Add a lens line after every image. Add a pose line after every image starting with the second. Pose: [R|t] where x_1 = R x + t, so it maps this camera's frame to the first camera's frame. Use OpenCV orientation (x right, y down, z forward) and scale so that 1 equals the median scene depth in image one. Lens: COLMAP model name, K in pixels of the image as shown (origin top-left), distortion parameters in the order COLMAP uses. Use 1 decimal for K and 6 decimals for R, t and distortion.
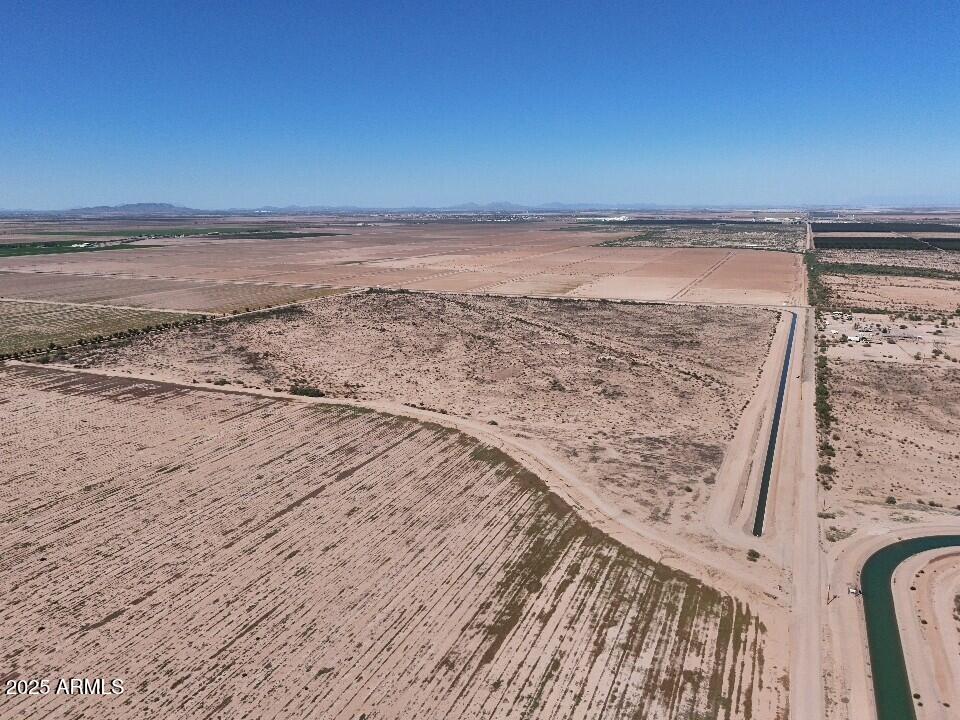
lens RADIAL K [[710.1, 0, 480.0], [0, 710.1, 360.0], [0, 0, 1]] dist [0.057193, -0.058905]
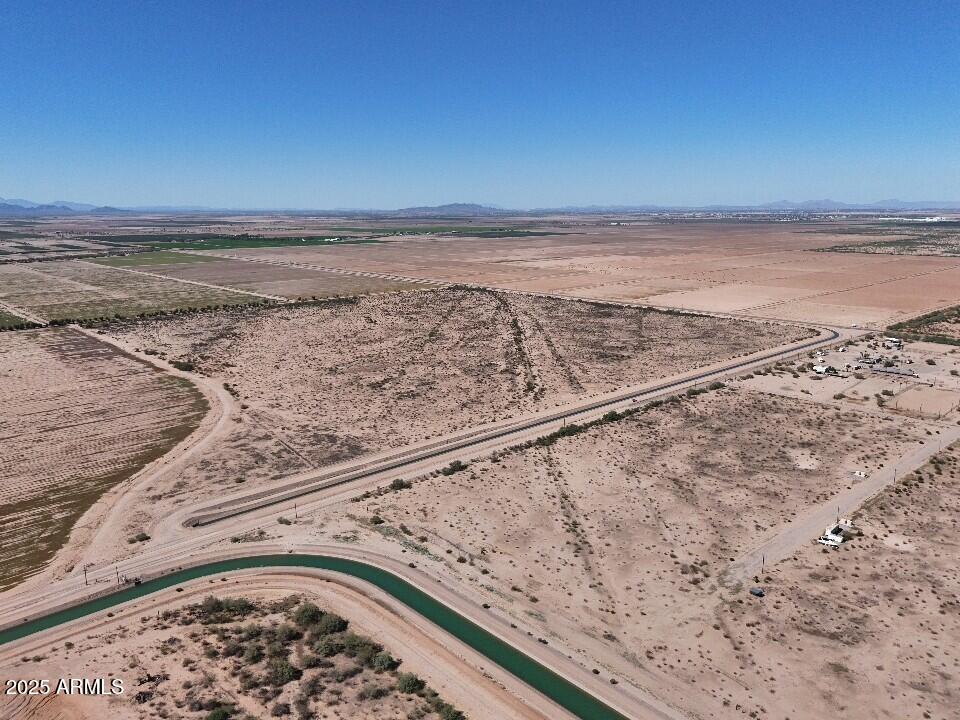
lens RADIAL K [[710.1, 0, 480.0], [0, 710.1, 360.0], [0, 0, 1]] dist [0.057193, -0.058905]
pose [[0.917264, 0.086539, -0.388765, 0.874352], [-0.086162, 0.996110, 0.018441, -0.038286], [0.388849, 0.016582, 0.921152, 0.149238]]
